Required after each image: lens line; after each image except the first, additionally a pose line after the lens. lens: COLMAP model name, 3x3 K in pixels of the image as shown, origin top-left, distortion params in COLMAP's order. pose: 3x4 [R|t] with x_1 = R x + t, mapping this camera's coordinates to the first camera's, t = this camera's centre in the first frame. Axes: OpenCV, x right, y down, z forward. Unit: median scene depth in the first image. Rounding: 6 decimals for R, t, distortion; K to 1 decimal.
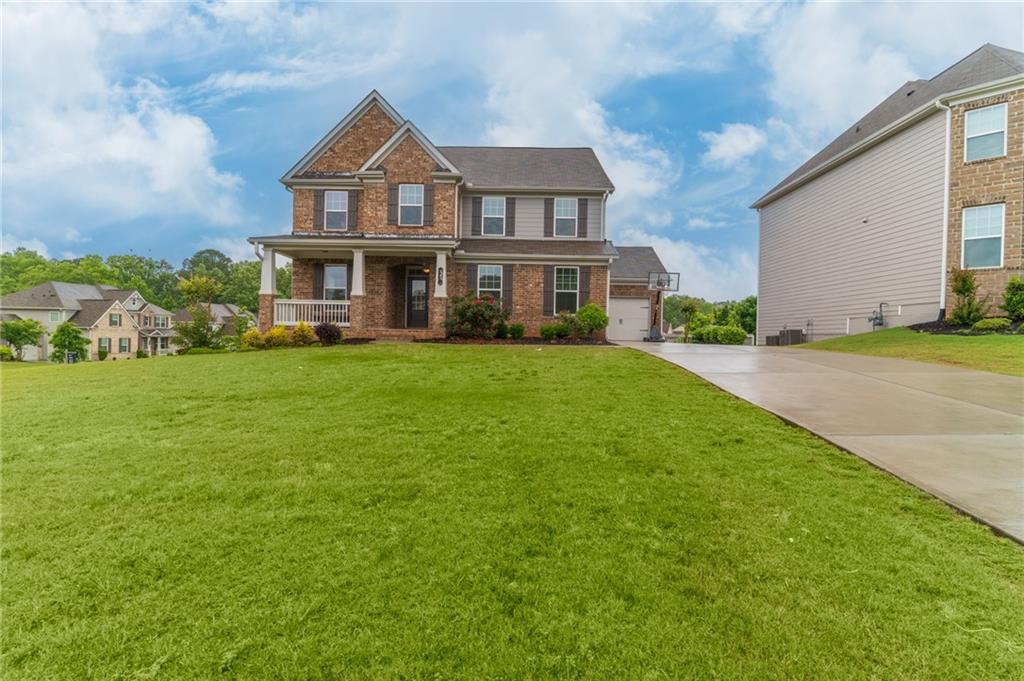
lens RADIAL K [[527.0, 0, 512.9], [0, 527.0, 342.4], [0, 0, 1]] dist [-0.001443, 0.000541]
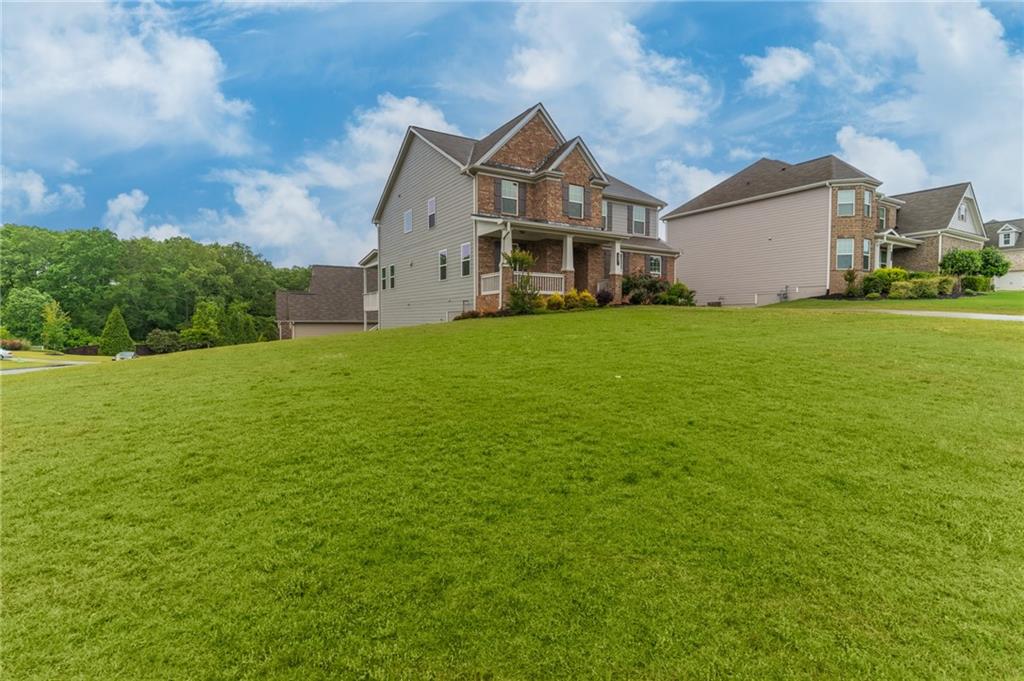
lens RADIAL K [[527.0, 0, 512.9], [0, 527.0, 342.4], [0, 0, 1]] dist [-0.001443, 0.000541]
pose [[0.833847, -0.036261, 0.550803, -1.047947], [0.020006, 0.999170, 0.035492, 0.034648], [-0.551632, -0.018575, 0.833881, 0.002240]]
